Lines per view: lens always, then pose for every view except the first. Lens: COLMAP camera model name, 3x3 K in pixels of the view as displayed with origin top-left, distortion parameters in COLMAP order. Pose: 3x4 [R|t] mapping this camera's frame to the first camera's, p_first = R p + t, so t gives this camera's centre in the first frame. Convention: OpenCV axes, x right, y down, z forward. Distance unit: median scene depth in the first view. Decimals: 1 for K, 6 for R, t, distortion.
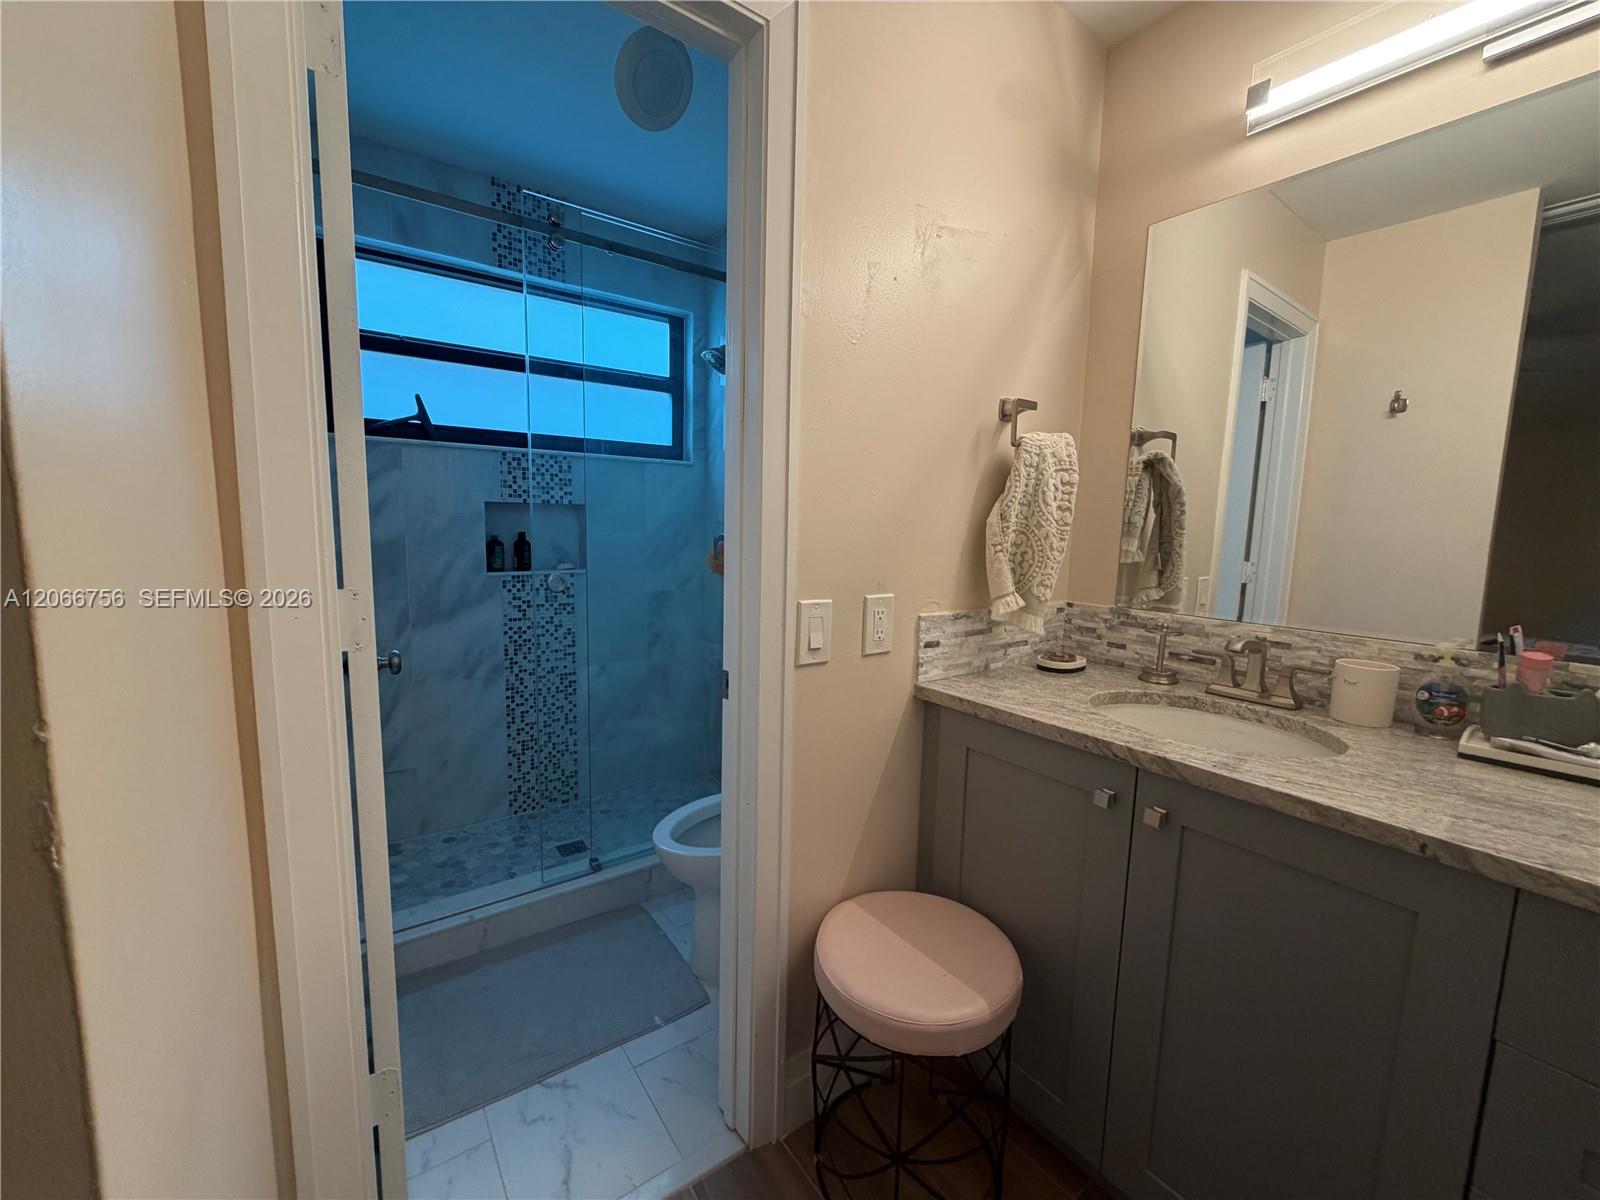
lens RADIAL K [[637.8, 0, 796.3], [0, 637.8, 601.5], [0, 0, 1]] dist [0.000576, -0.000572]
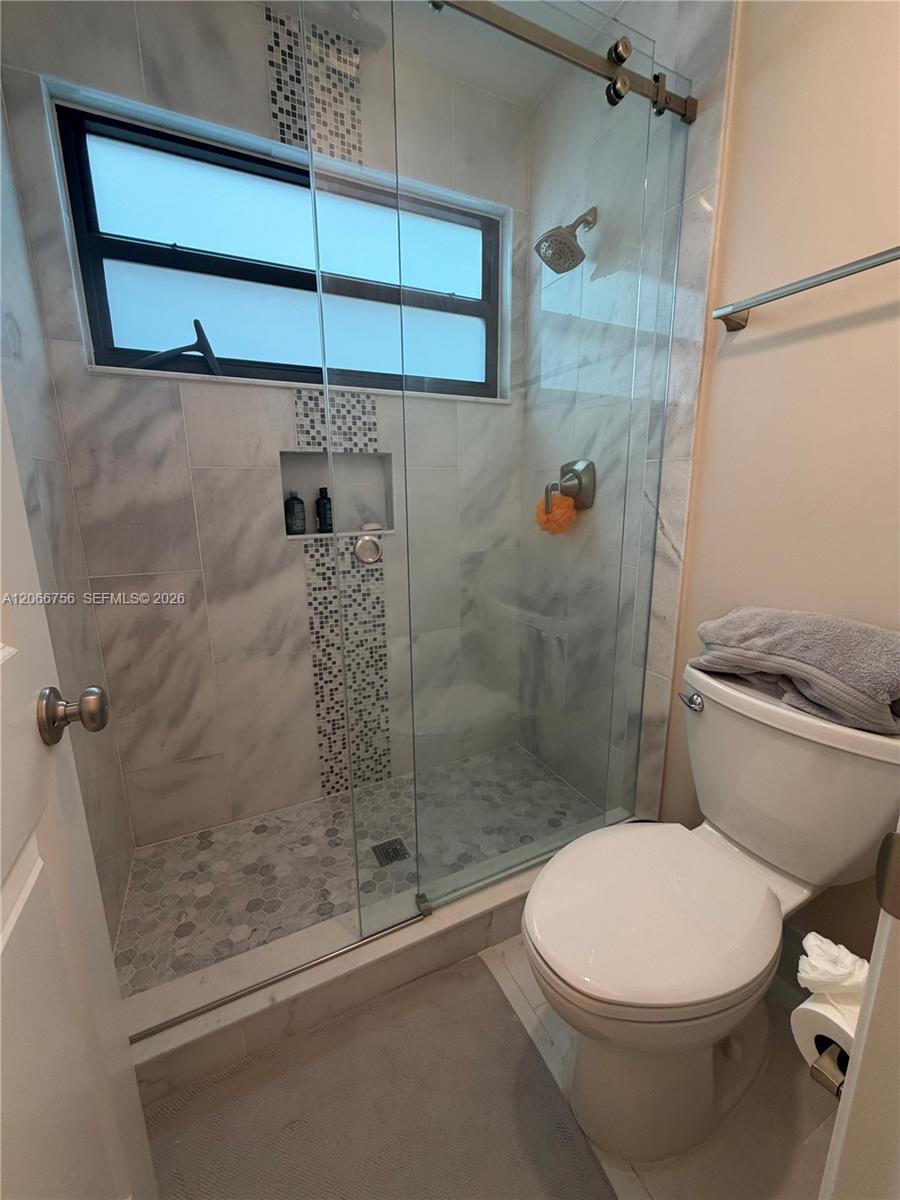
lens RADIAL K [[478.4, 0, 449.7], [0, 478.4, 597.9], [0, 0, 1]] dist [0.000576, -0.000572]
pose [[0.985247, 0.008668, -0.170918, -0.149111], [0.009889, 0.994164, 0.107422, -0.028113], [0.170852, -0.107527, 0.979412, 0.378144]]
